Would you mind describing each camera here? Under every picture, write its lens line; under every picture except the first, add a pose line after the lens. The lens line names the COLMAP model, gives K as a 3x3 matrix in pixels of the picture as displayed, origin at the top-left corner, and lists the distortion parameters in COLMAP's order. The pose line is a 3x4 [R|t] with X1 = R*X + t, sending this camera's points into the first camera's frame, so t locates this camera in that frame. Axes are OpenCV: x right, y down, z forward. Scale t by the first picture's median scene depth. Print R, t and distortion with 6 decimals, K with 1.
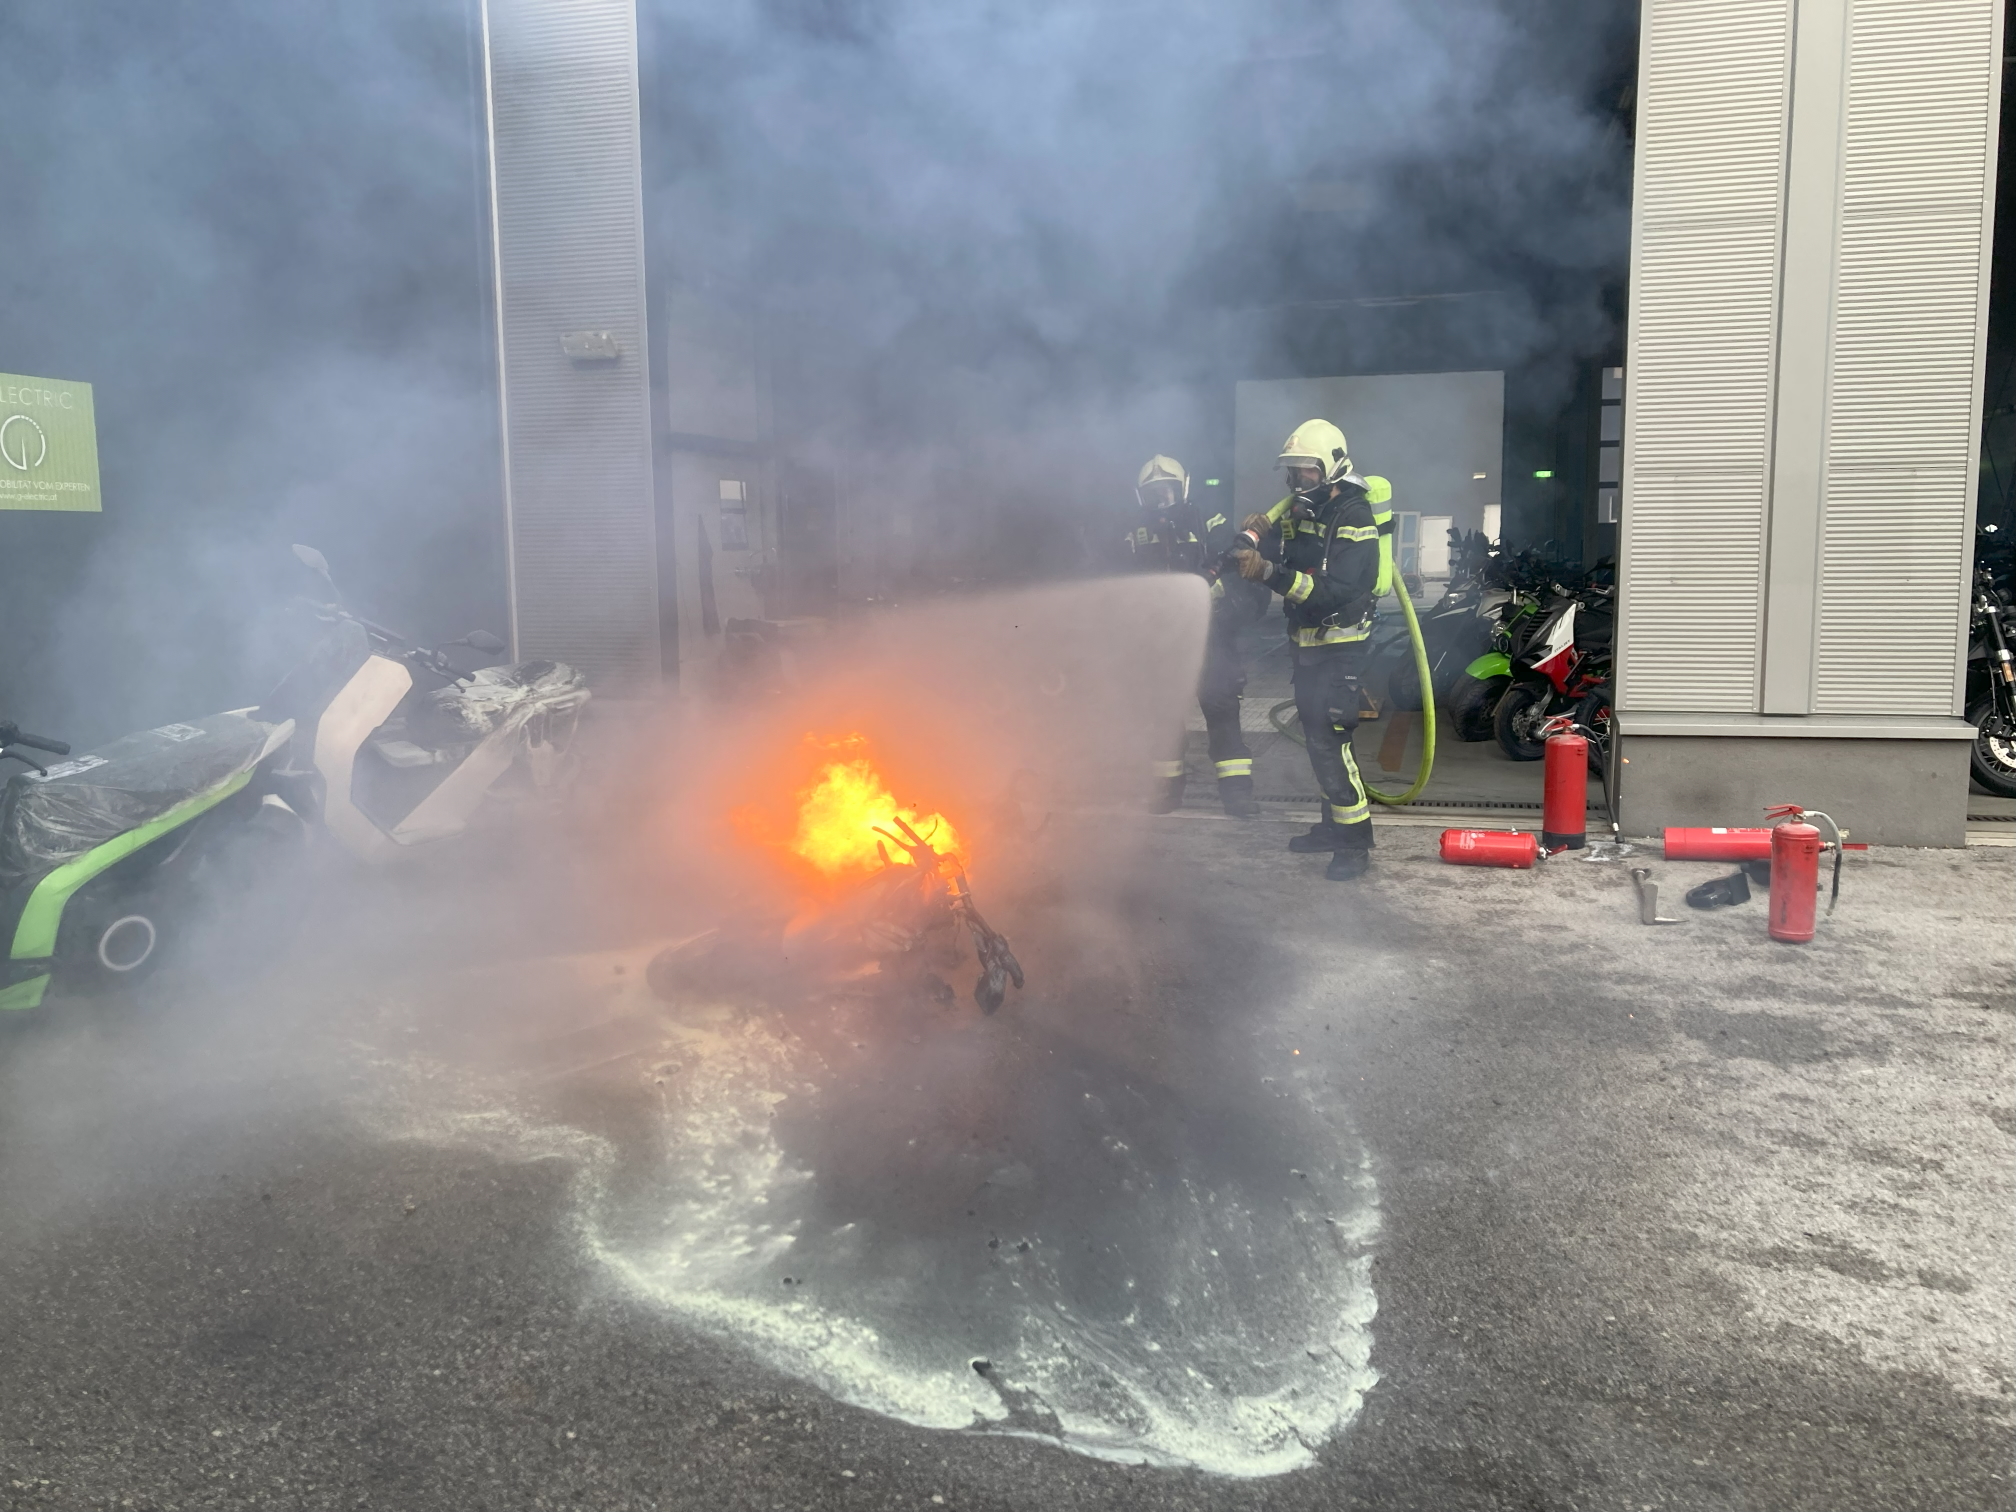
lens RADIAL K [[1757.6, 0, 1008.0], [0, 1757.6, 756.0], [0, 0, 1]] dist [0.035824, 0.003294]
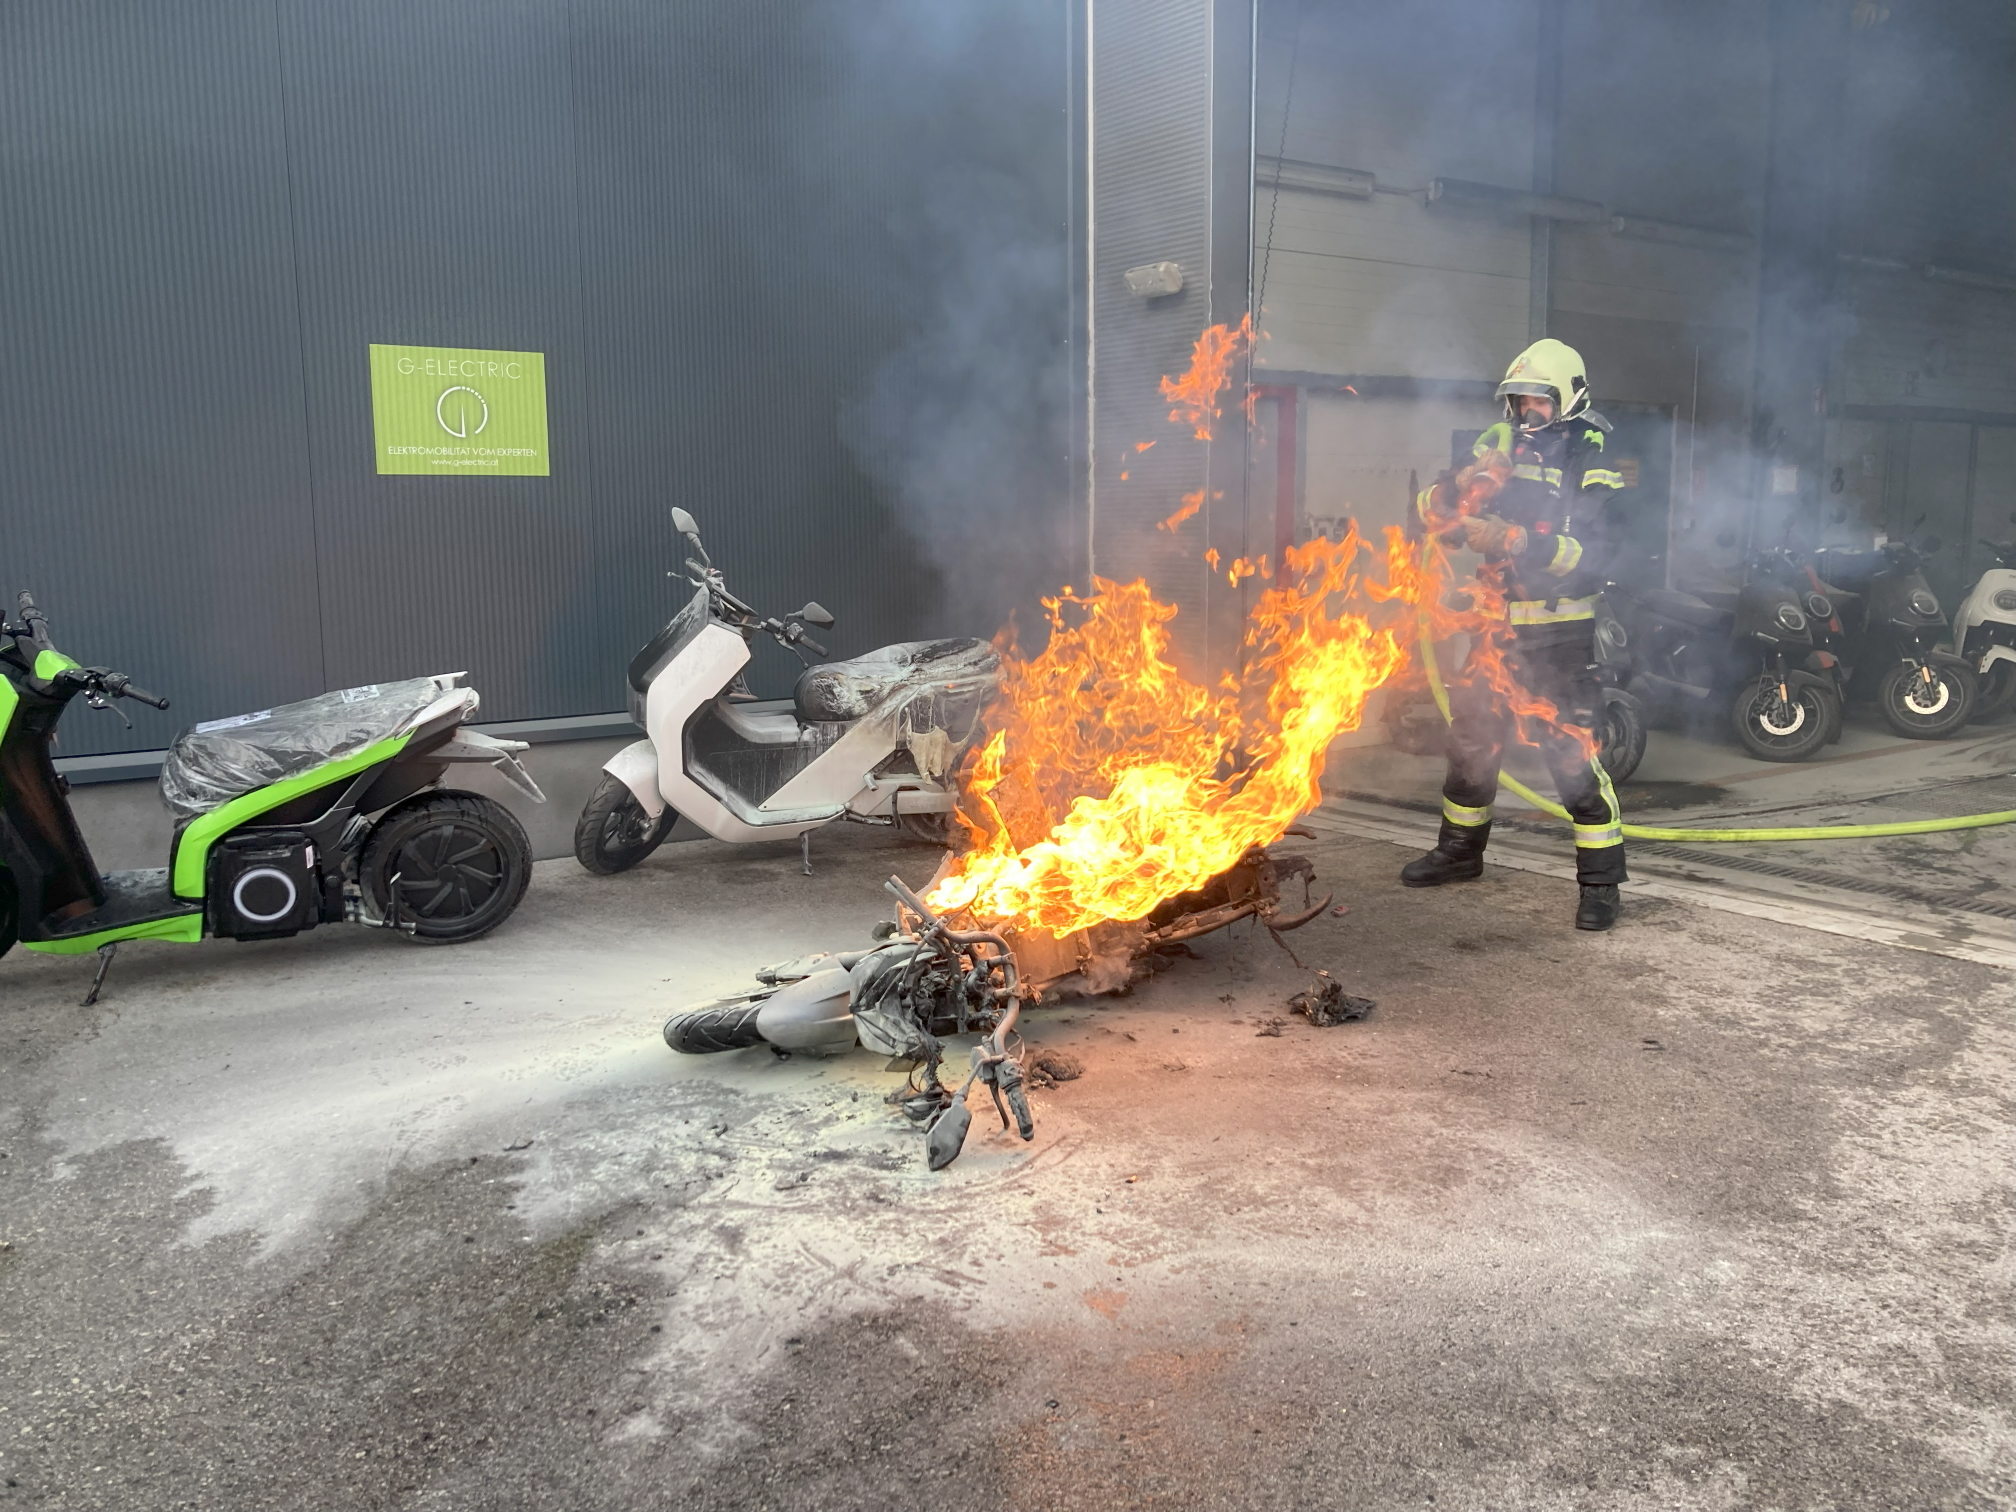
lens RADIAL K [[1710.2, 0, 1008.0], [0, 1710.2, 756.0], [0, 0, 1]] dist [0.023385, -0.008963]
pose [[0.771533, 0.100629, -0.628181, 0.343635], [-0.081880, 0.994906, 0.058810, -0.052274], [0.630898, 0.006062, 0.775842, 0.370258]]
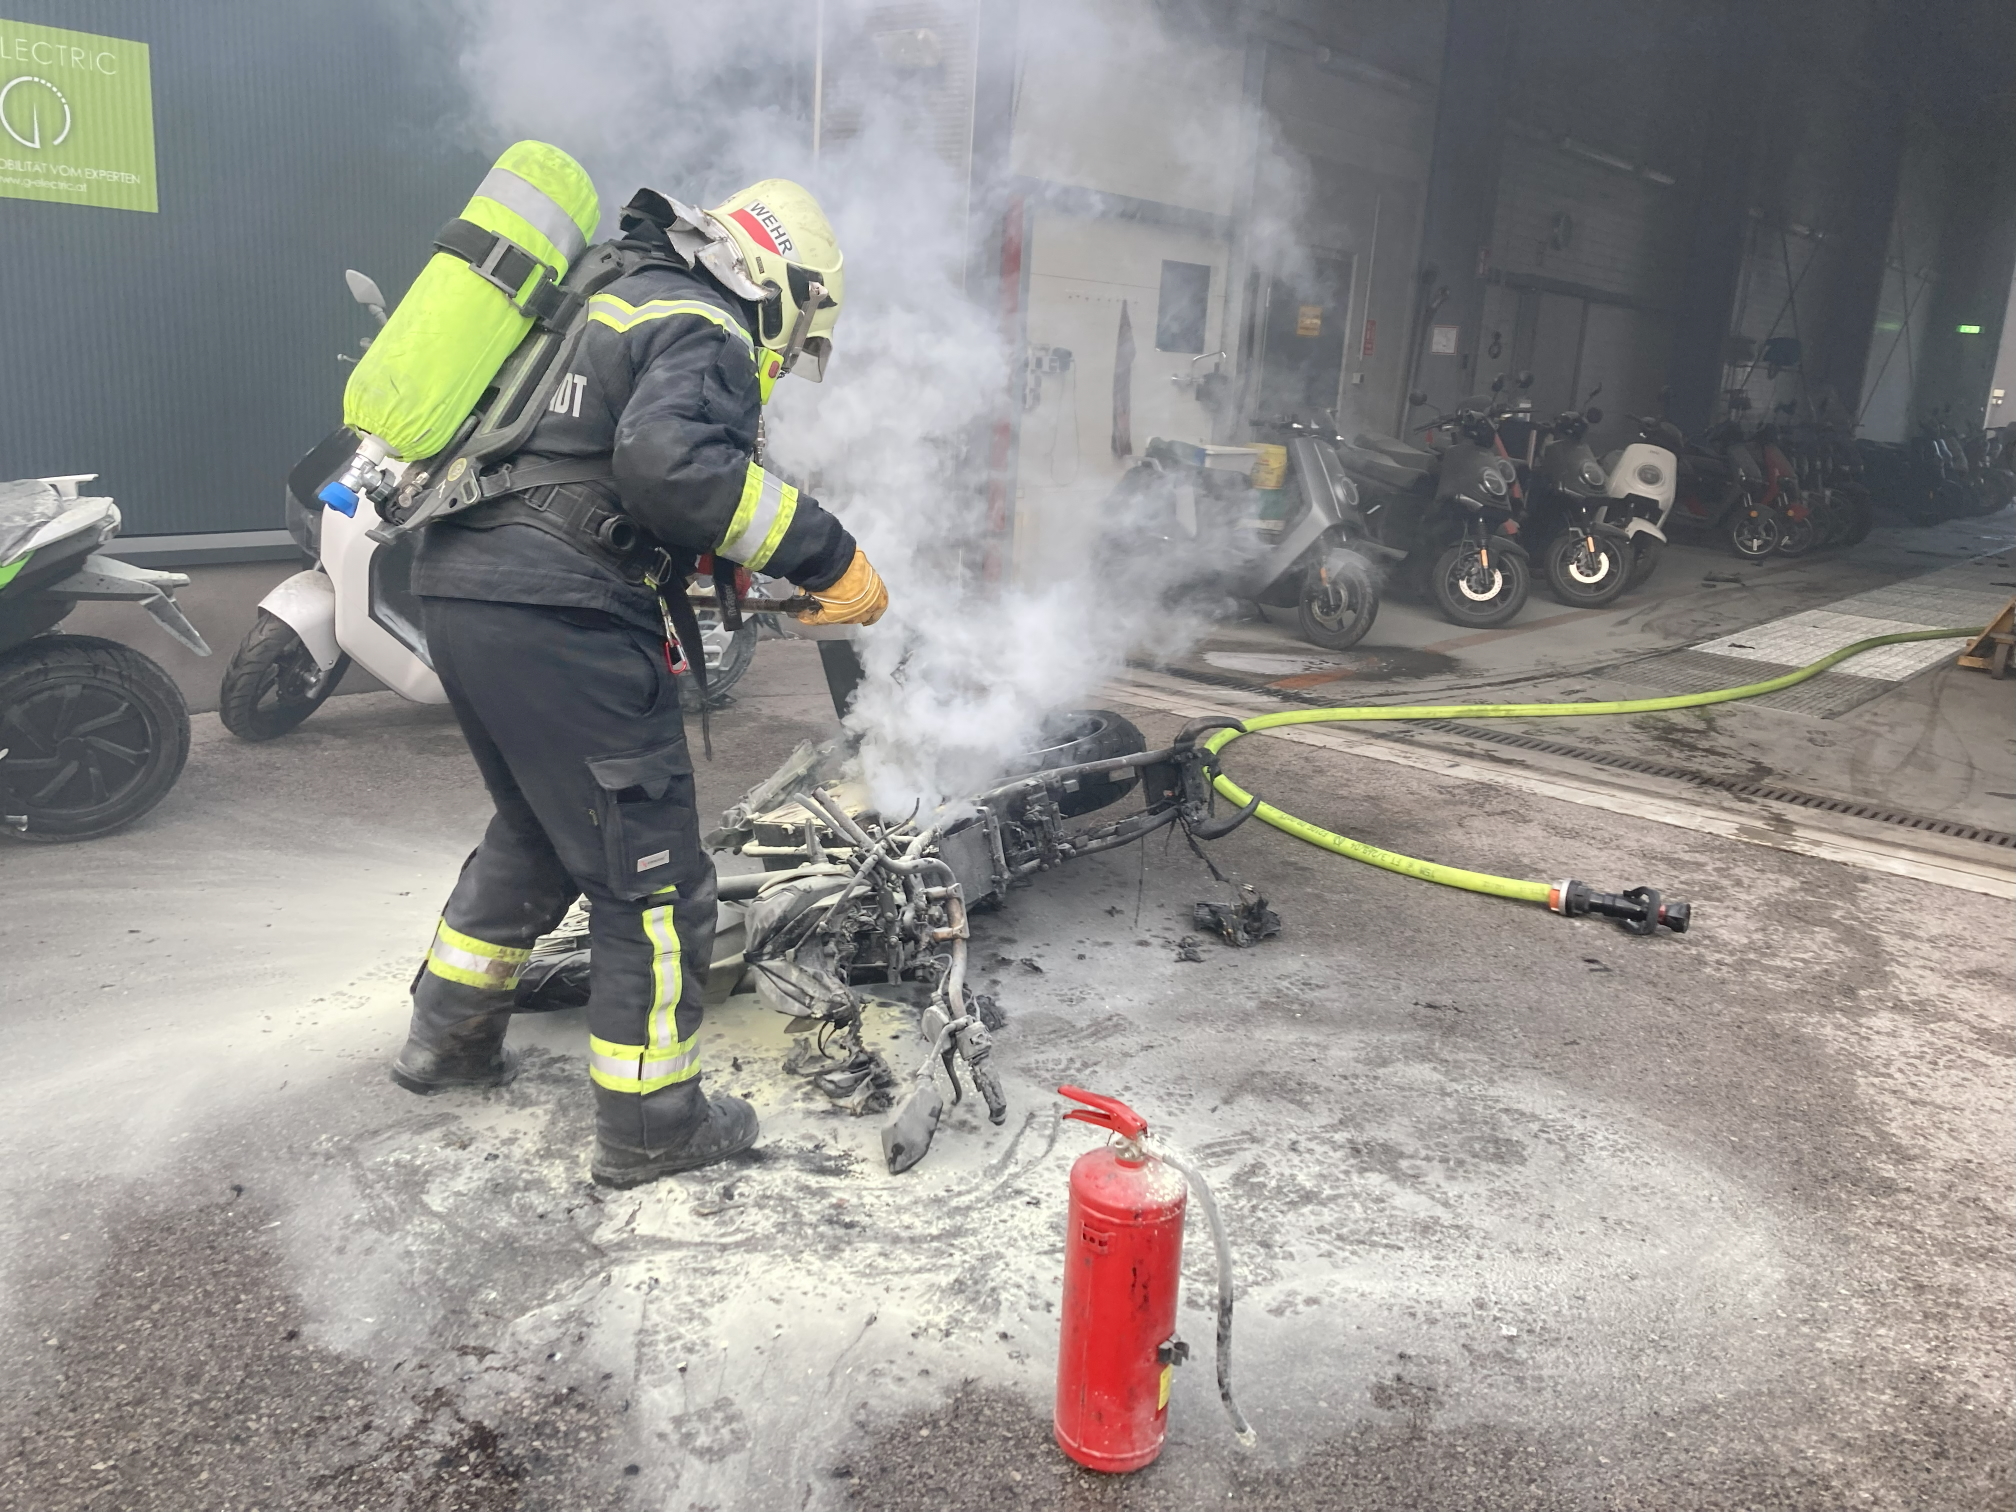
lens RADIAL K [[1710.2, 0, 1008.0], [0, 1710.2, 756.0], [0, 0, 1]] dist [0.023385, -0.008963]
pose [[0.908168, 0.172166, -0.381563, 0.170332], [-0.131215, 0.982651, 0.131074, -0.047271], [0.397510, -0.068971, 0.915002, 0.409782]]
